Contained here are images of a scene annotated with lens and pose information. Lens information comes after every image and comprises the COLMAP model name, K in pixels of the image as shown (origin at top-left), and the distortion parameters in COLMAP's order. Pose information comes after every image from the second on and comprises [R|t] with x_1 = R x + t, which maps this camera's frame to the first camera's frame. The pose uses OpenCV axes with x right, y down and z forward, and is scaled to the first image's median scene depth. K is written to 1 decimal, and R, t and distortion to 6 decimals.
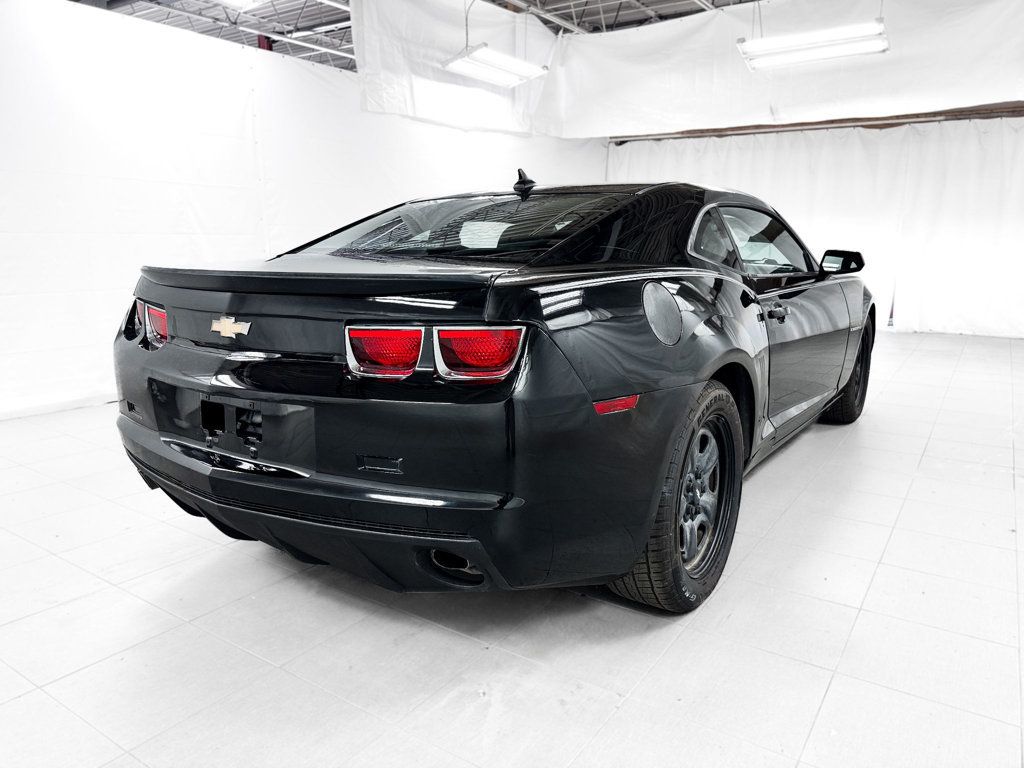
lens RADIAL K [[733.9, 0, 526.4], [0, 733.9, 381.7], [0, 0, 1]] dist [0.035825, -0.062834]
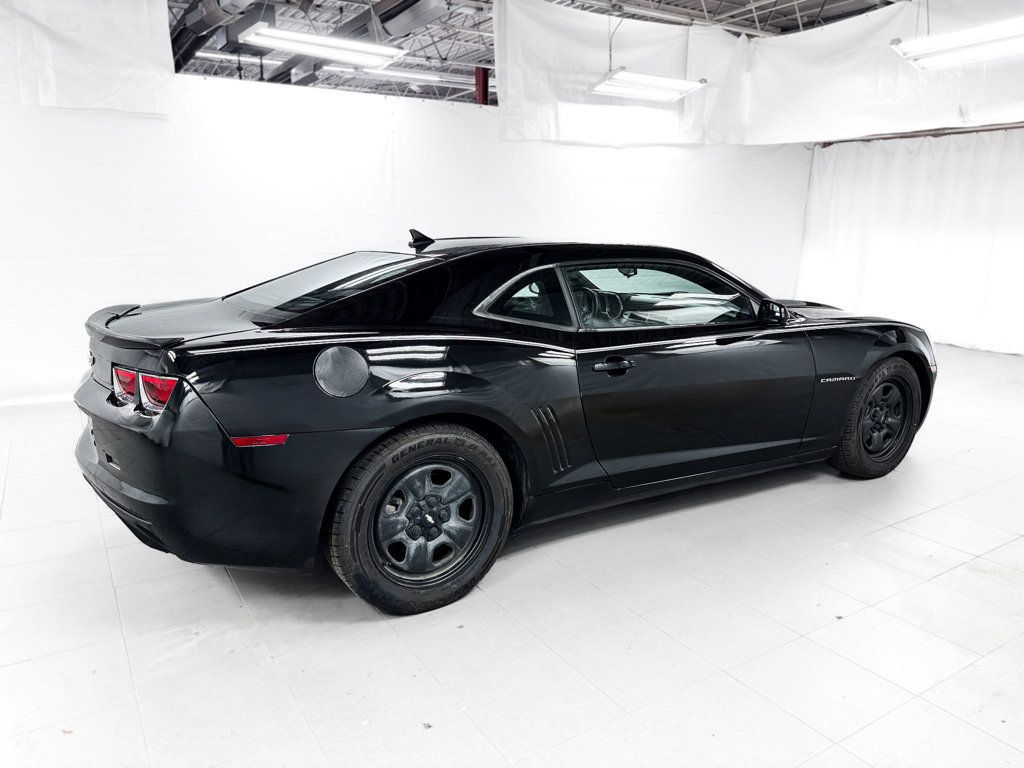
lens RADIAL K [[722.4, 0, 487.0], [0, 722.4, 381.7], [0, 0, 1]] dist [0.029682, -0.039072]
pose [[0.914468, 0.084876, -0.395657, 0.197475], [-0.080801, 0.996365, 0.026985, -0.027902], [0.396509, 0.007293, 0.918002, -0.009992]]
